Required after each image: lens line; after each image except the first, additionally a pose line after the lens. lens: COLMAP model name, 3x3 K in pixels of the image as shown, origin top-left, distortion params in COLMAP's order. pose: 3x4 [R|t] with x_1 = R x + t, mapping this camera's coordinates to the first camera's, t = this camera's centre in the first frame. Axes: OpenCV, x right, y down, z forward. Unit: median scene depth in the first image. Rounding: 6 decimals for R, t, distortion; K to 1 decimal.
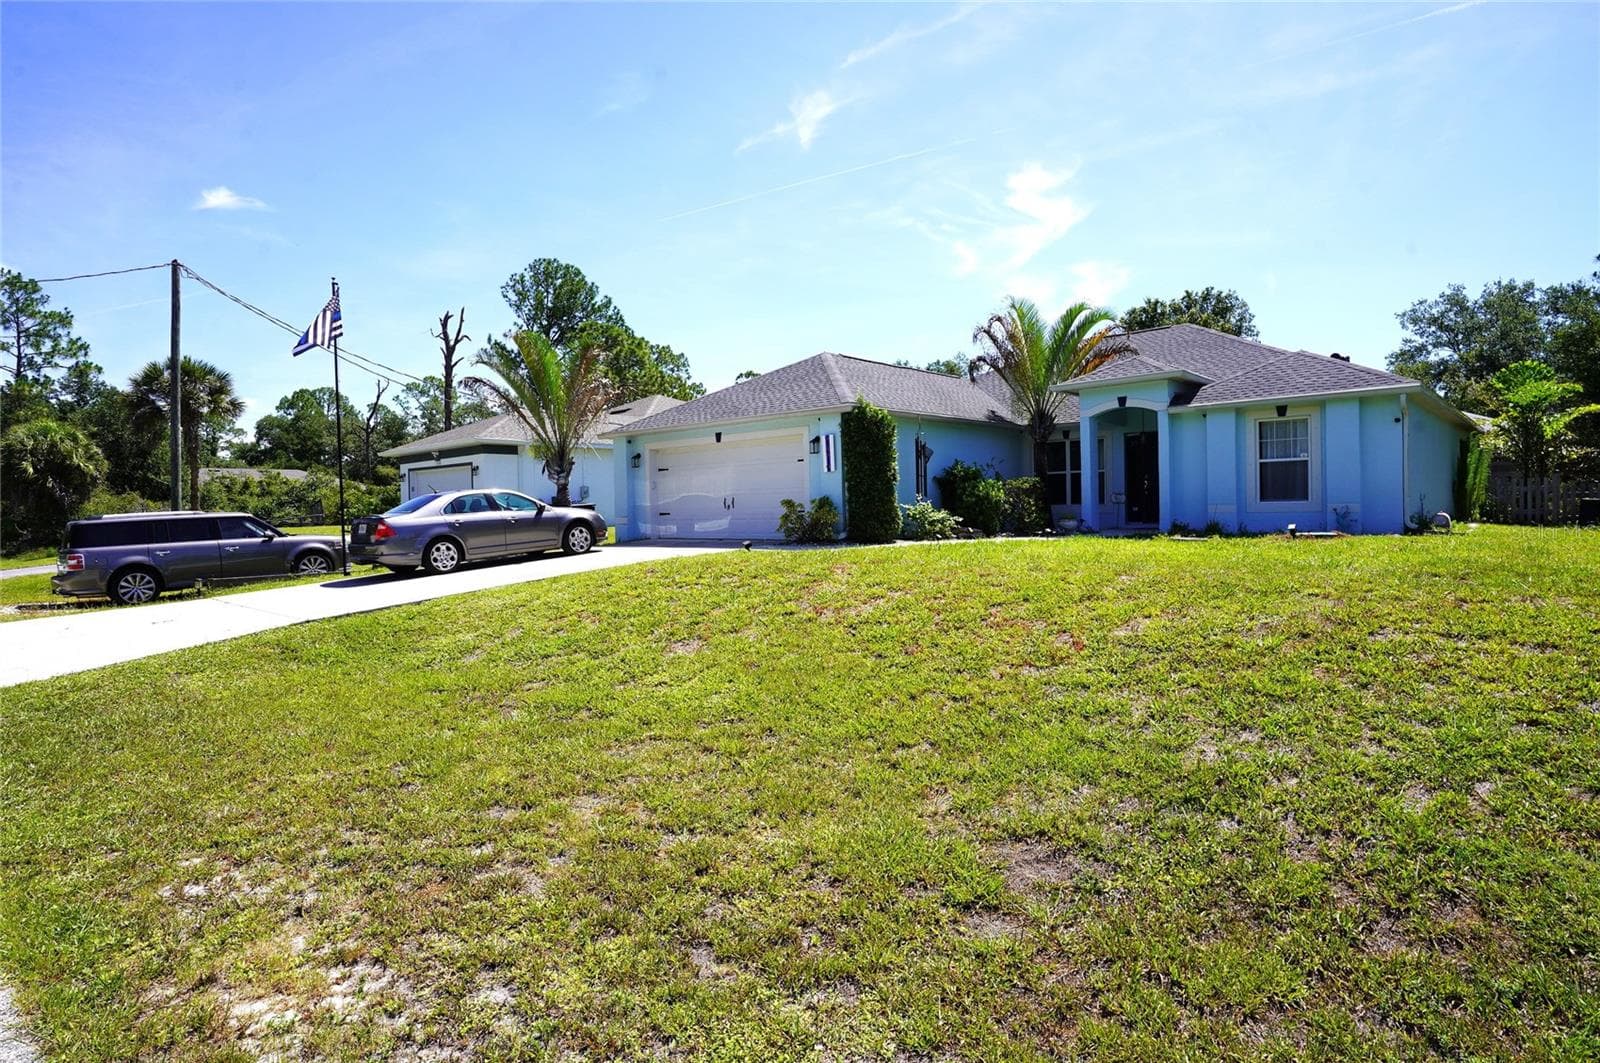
lens RADIAL K [[876.8, 0, 795.6], [0, 876.8, 512.9], [0, 0, 1]] dist [-0.069129, 0.058091]
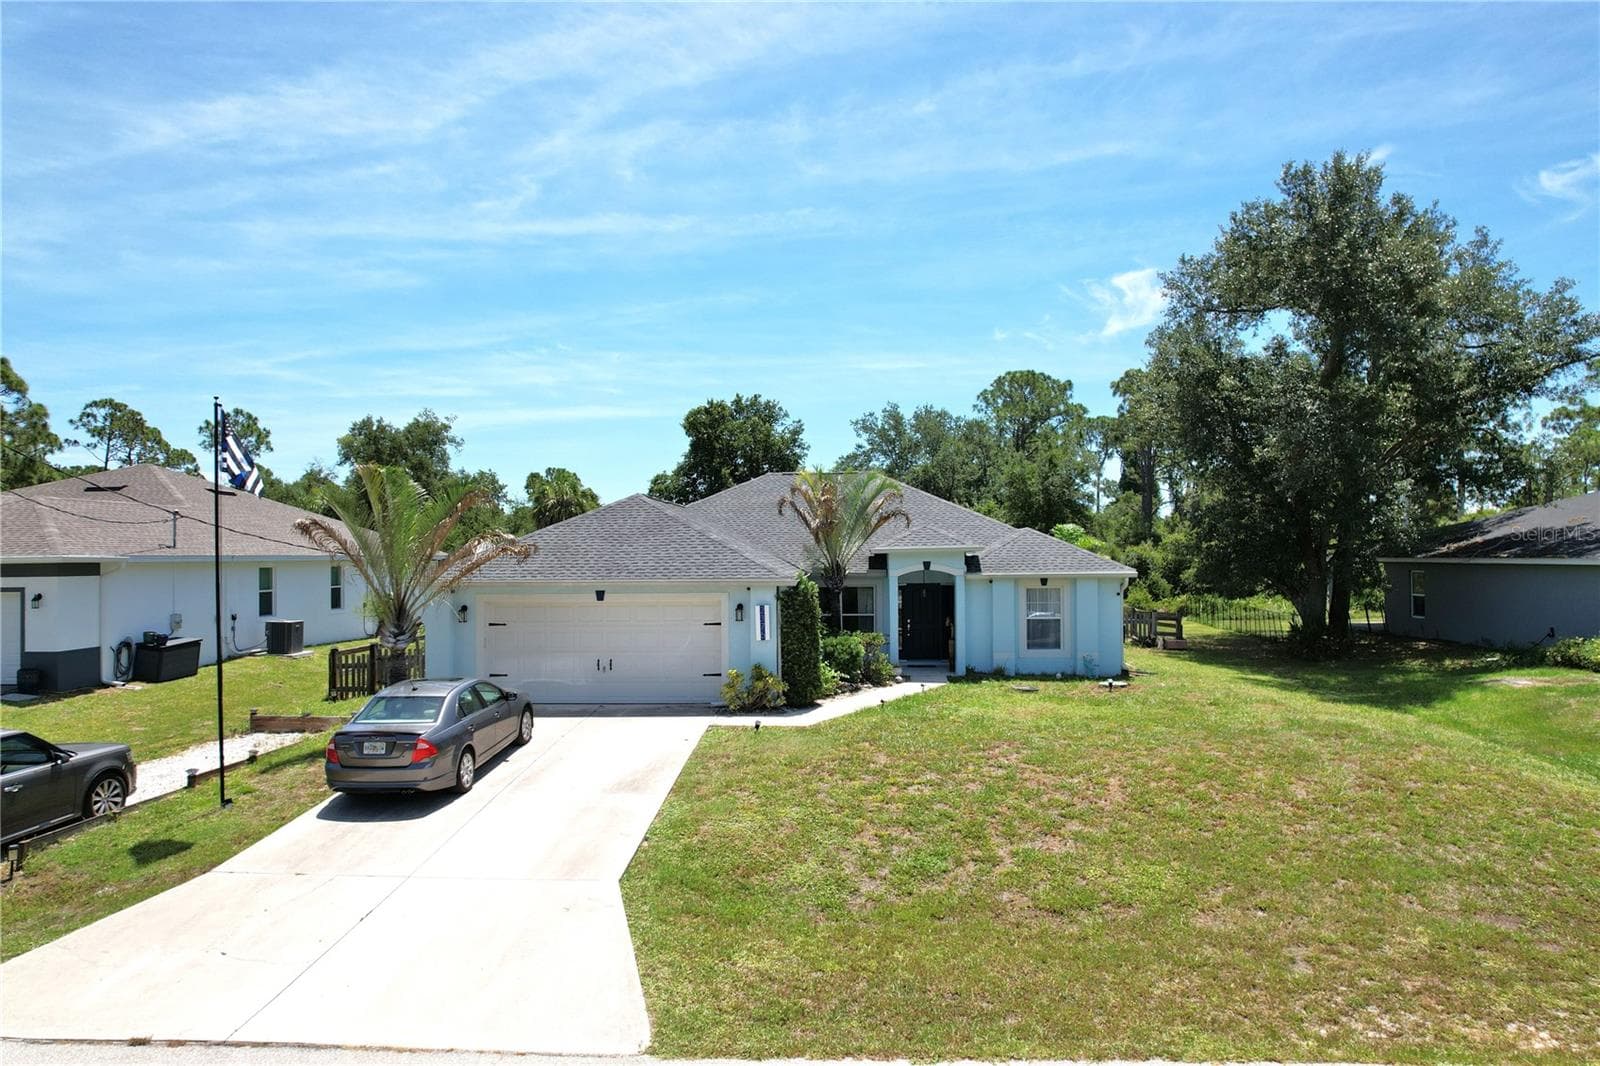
lens RADIAL K [[1033.9, 0, 805.4], [0, 1033.9, 541.5], [0, 0, 1]] dist [-0.073240, 0.065717]
pose [[0.768018, 0.020340, 0.640106, -0.685473], [-0.004477, 0.999642, -0.026392, -0.127136], [-0.640413, 0.017404, 0.767833, 0.012440]]
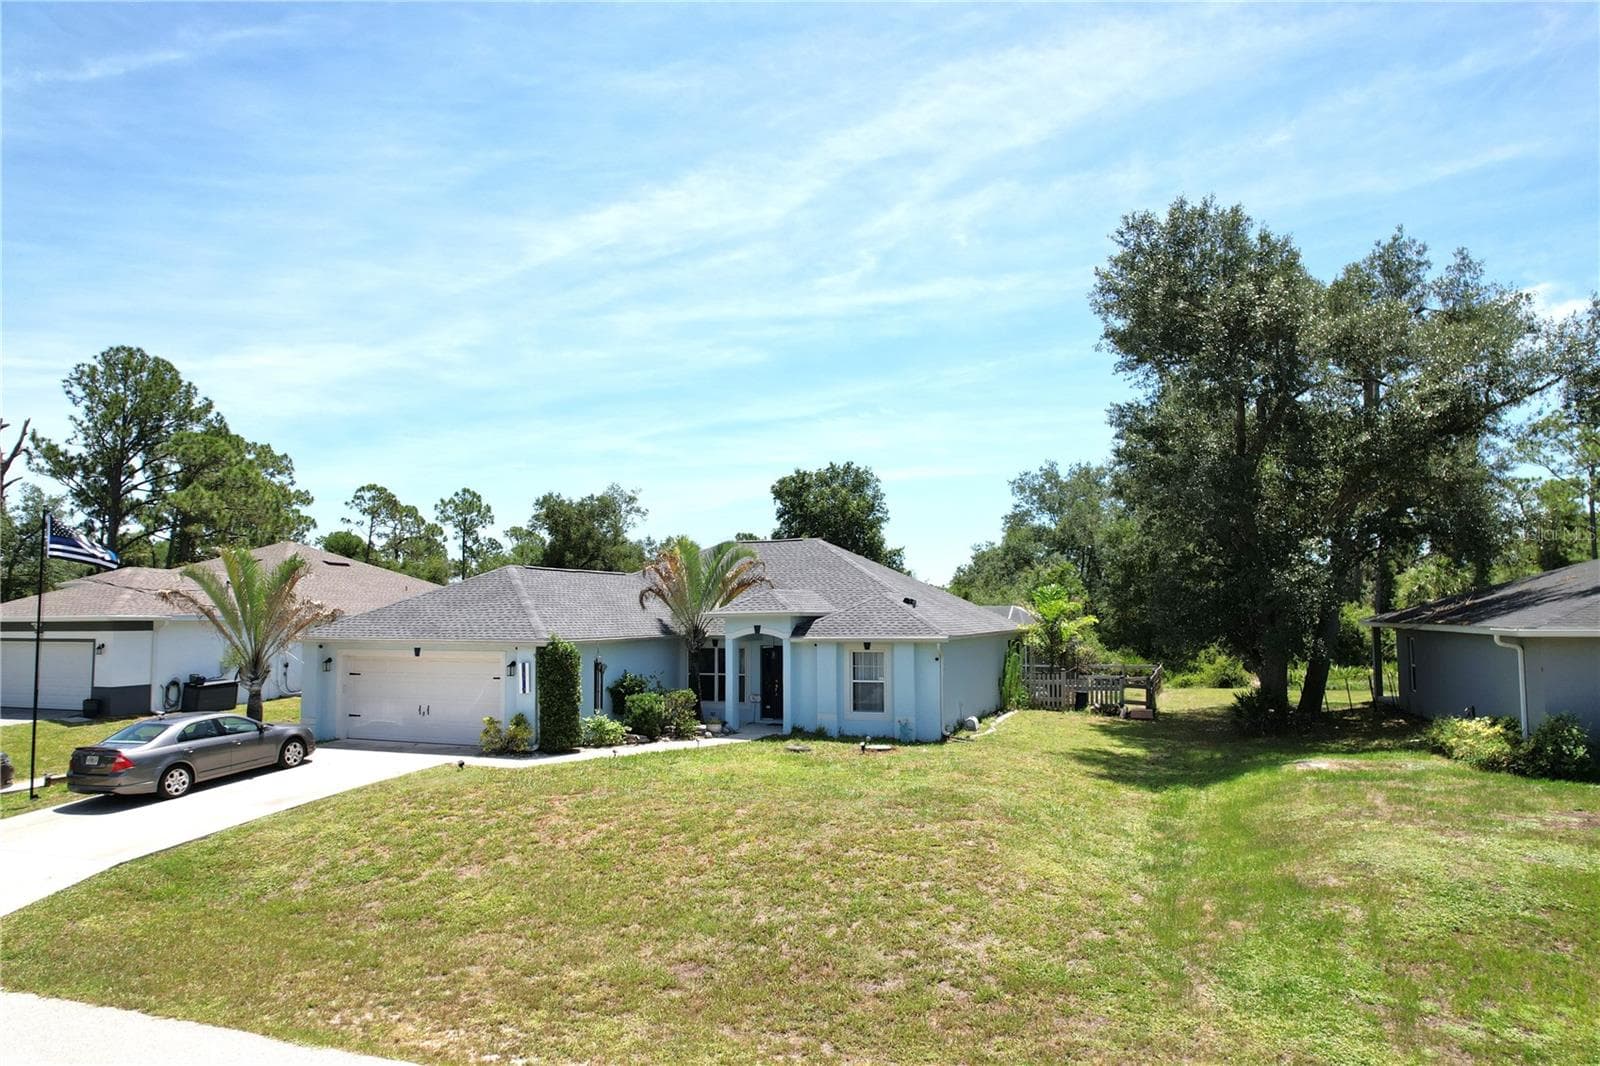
lens RADIAL K [[1033.9, 0, 805.4], [0, 1033.9, 541.5], [0, 0, 1]] dist [-0.073240, 0.065717]
pose [[0.928184, 0.040697, 0.369889, -0.129125], [-0.011740, 0.996709, -0.080203, -0.139921], [-0.371936, 0.070101, 0.925608, -0.454561]]
